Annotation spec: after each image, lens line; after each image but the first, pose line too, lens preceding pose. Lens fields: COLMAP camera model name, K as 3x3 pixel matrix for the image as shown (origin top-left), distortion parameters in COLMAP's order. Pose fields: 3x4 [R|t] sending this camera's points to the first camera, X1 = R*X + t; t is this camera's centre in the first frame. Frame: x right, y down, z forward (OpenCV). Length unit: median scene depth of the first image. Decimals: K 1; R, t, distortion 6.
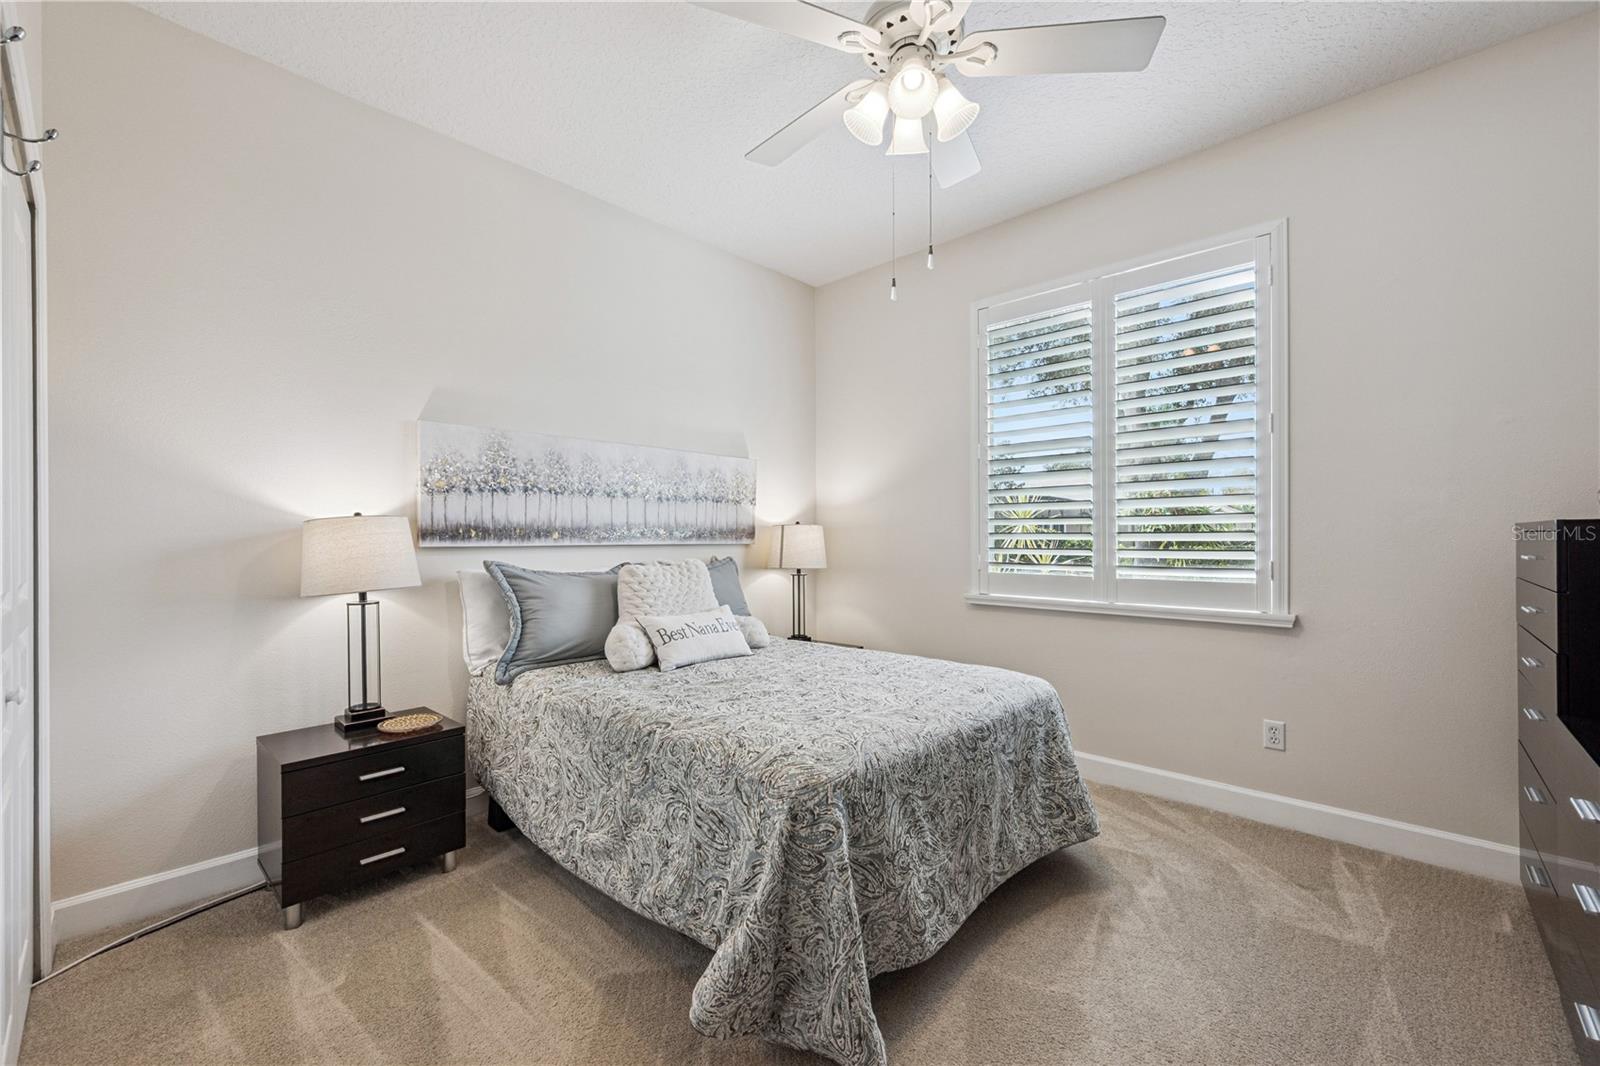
lens RADIAL K [[650.7, 0, 800.0], [0, 650.7, 533.0], [0, 0, 1]] dist [0.000366, 0.000023]
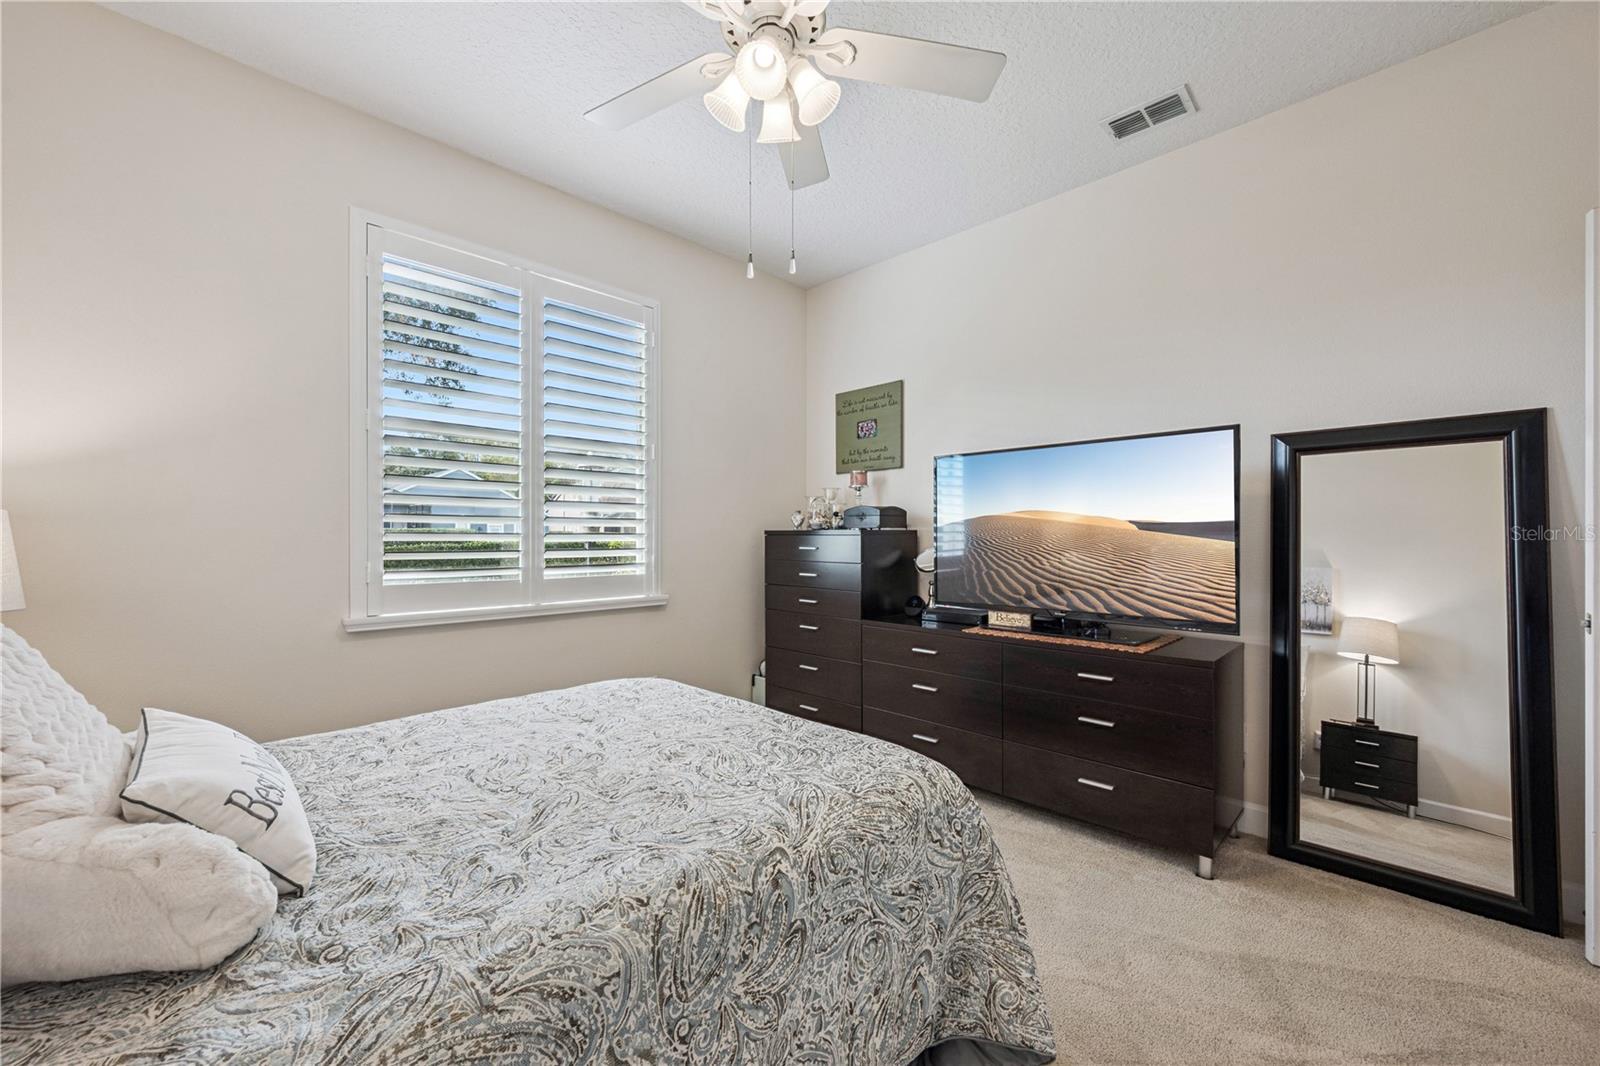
lens RADIAL K [[622.8, 0, 800.0], [0, 622.8, 533.0], [0, 0, 1]] dist [-0.005302, -0.000041]
pose [[0.033974, 0.009256, 0.999380, -0.741792], [-0.004729, 0.999947, -0.009100, 0.008537], [-0.999412, -0.004417, 0.034016, 0.923087]]
